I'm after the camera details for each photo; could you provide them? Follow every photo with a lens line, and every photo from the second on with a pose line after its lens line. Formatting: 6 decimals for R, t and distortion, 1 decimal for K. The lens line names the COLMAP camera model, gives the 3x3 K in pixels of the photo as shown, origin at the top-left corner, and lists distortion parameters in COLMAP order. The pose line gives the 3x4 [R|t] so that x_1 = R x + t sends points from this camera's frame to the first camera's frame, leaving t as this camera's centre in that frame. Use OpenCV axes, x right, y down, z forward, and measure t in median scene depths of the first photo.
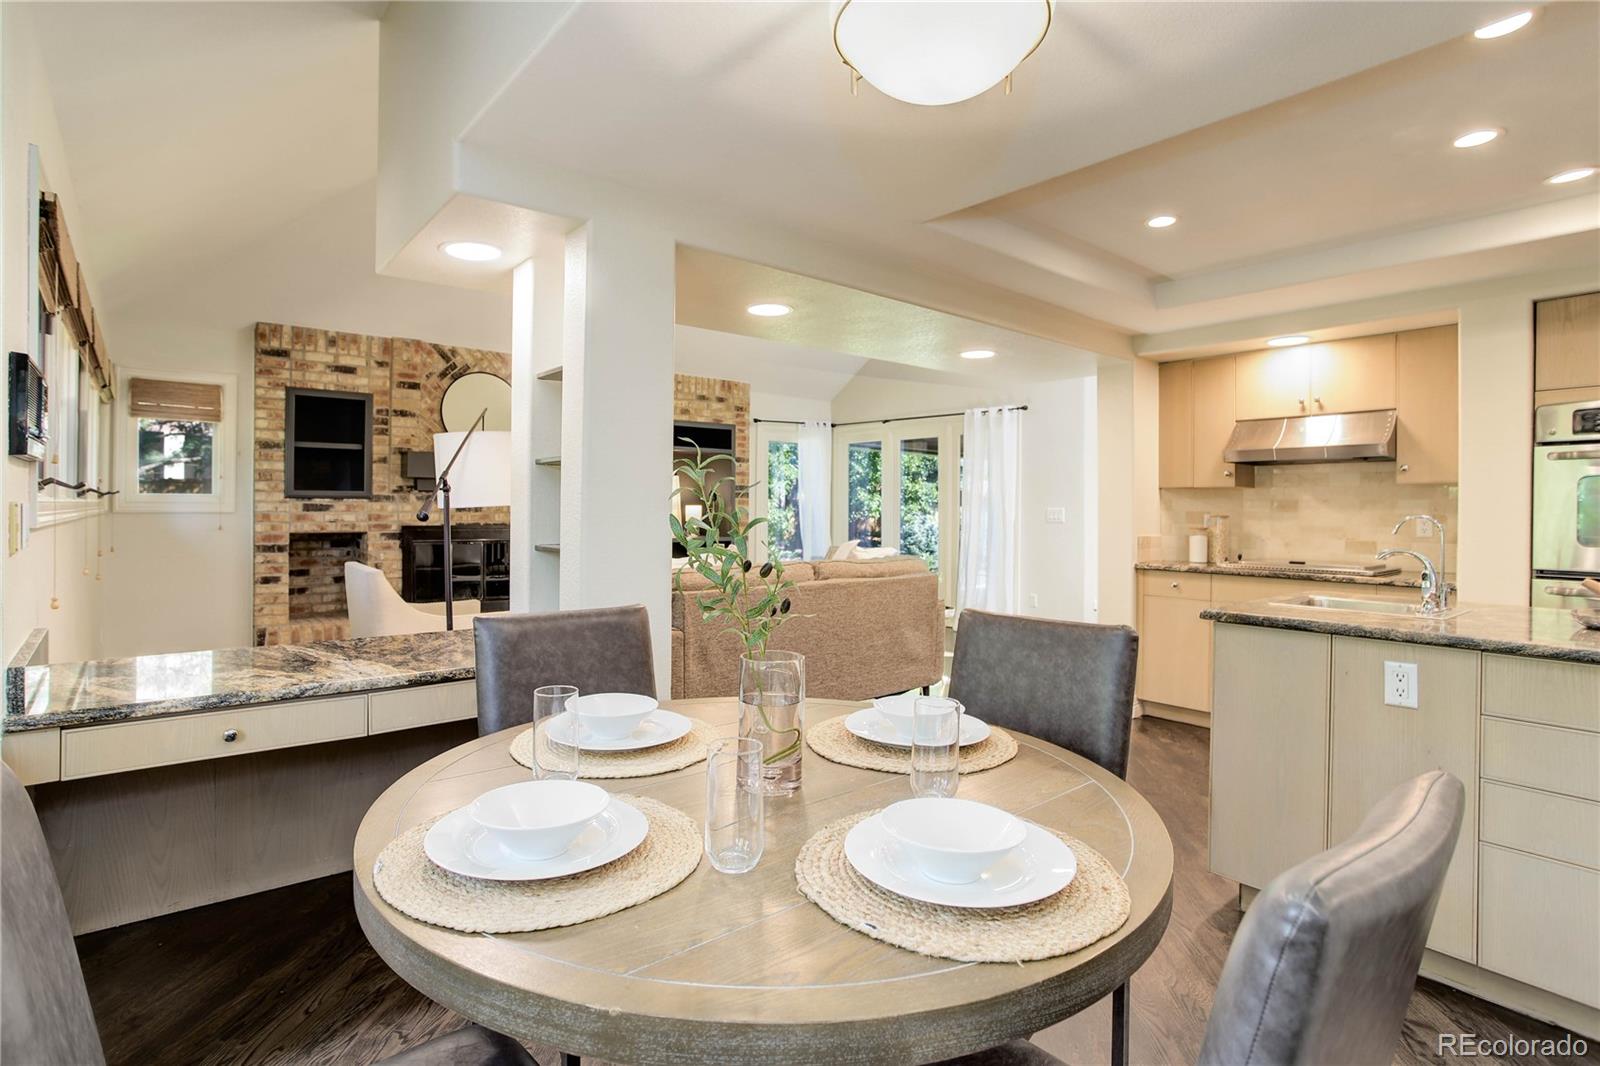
lens RADIAL K [[824.8, 0, 754.7], [0, 824.8, 495.3], [0, 0, 1]] dist [-0.004992, 0.000020]
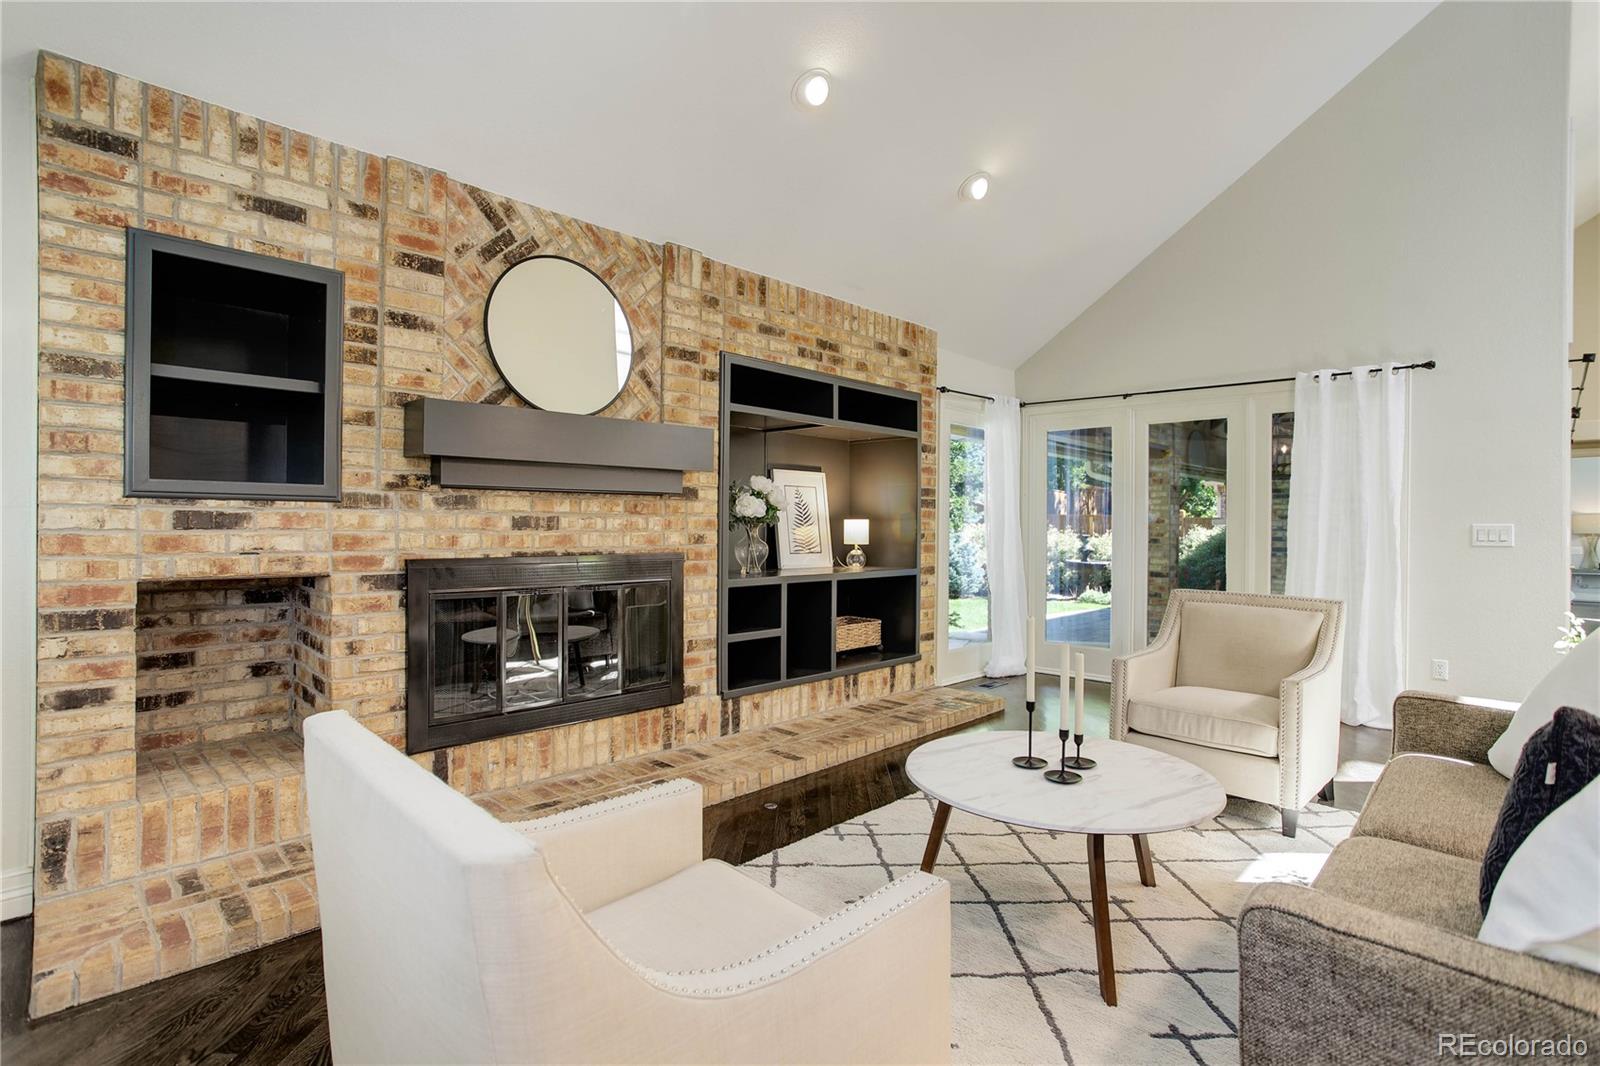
lens RADIAL K [[788.0, 0, 781.2], [0, 788.0, 516.0], [0, 0, 1]] dist [-0.034361, 0.024003]
pose [[0.991512, 0.001787, 0.130004, -0.277353], [-0.002310, 0.999990, 0.003870, 0.010029], [-0.129995, -0.004138, 0.991506, 0.536262]]
